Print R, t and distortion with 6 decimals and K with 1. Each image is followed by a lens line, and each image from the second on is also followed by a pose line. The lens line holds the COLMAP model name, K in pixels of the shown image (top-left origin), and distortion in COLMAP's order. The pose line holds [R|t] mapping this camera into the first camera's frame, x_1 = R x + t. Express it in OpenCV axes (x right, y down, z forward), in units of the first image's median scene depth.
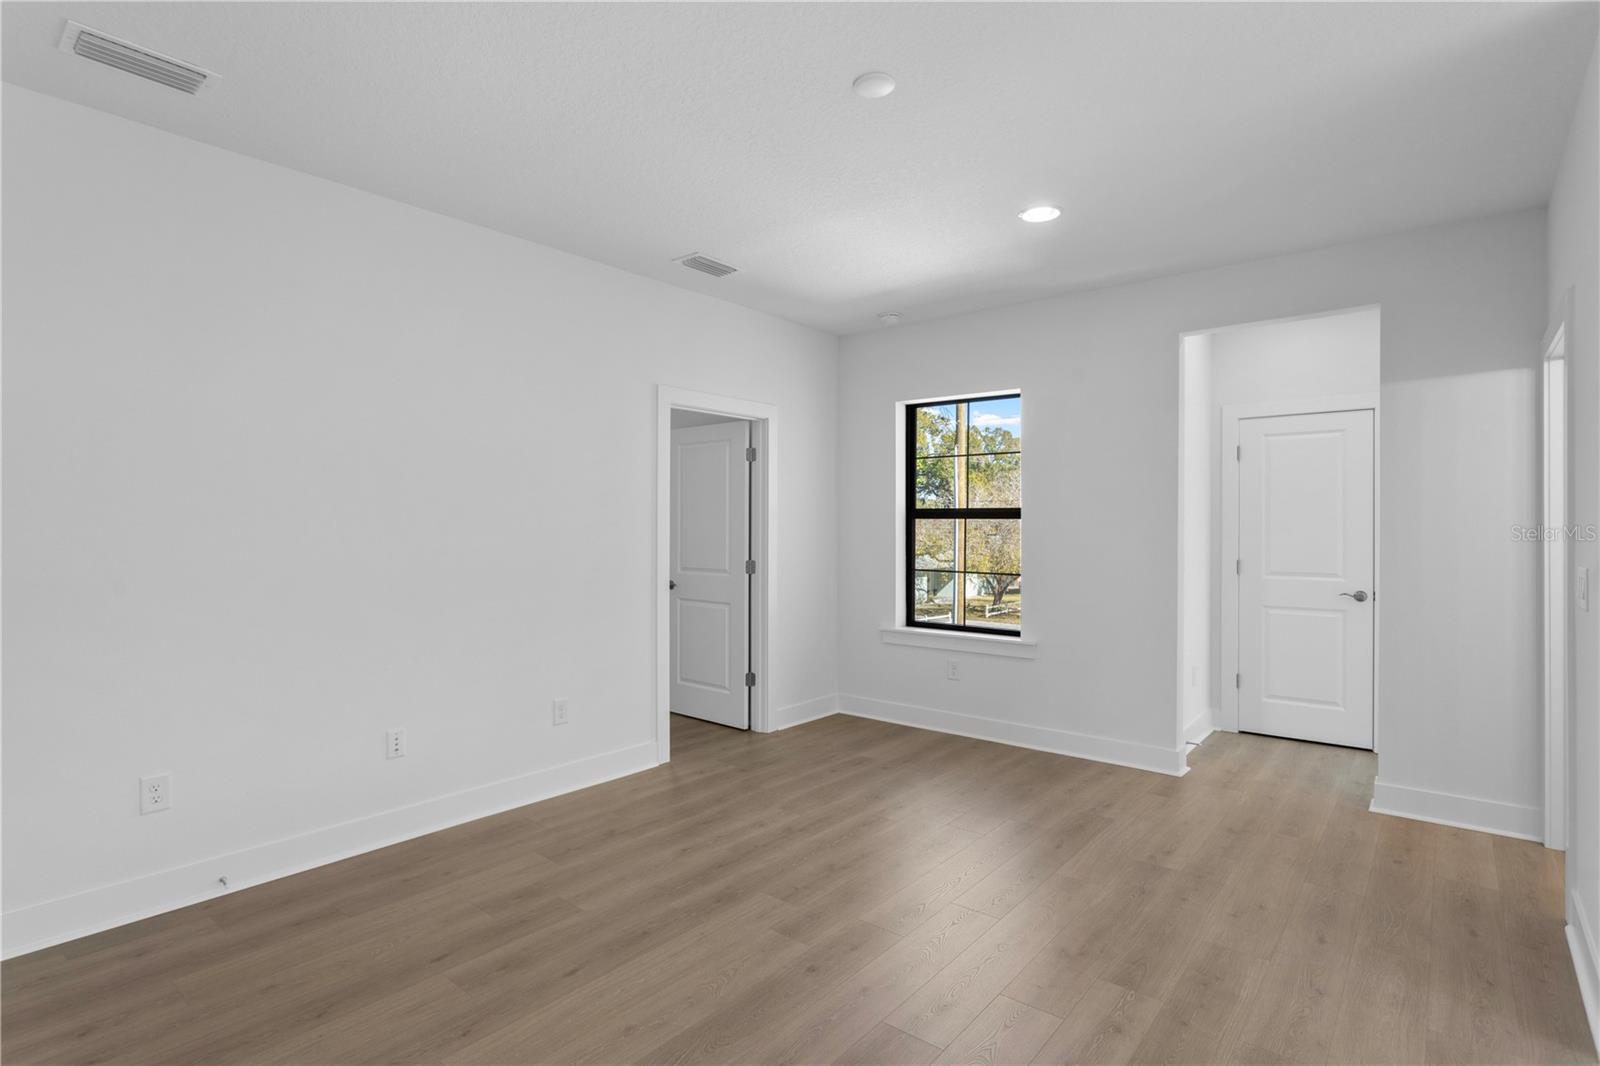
lens RADIAL K [[797.3, 0, 798.0], [0, 797.3, 525.0], [0, 0, 1]] dist [-0.001793, 0.000094]
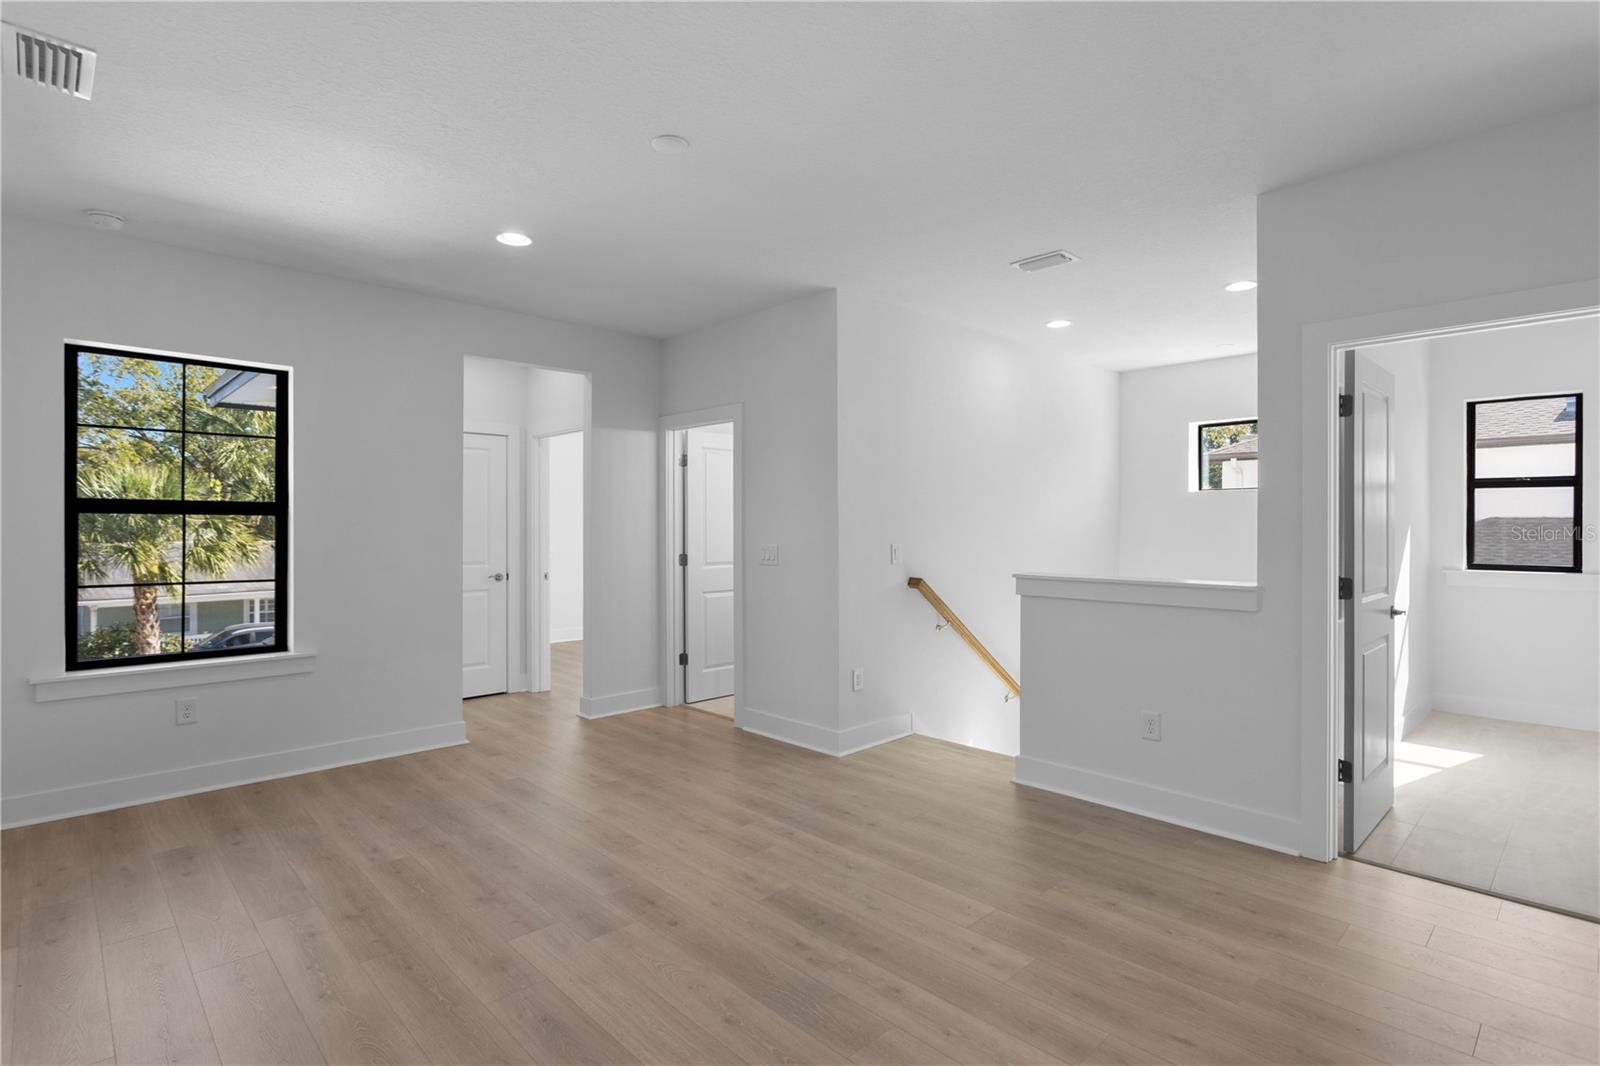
lens RADIAL K [[797.3, 0, 798.0], [0, 797.3, 525.0], [0, 0, 1]] dist [-0.001793, 0.000094]
pose [[0.109754, 0.000315, 0.993959, -0.576694], [-0.002984, 0.999996, 0.000013, 0.001398], [-0.993954, -0.002968, 0.109754, 0.383477]]
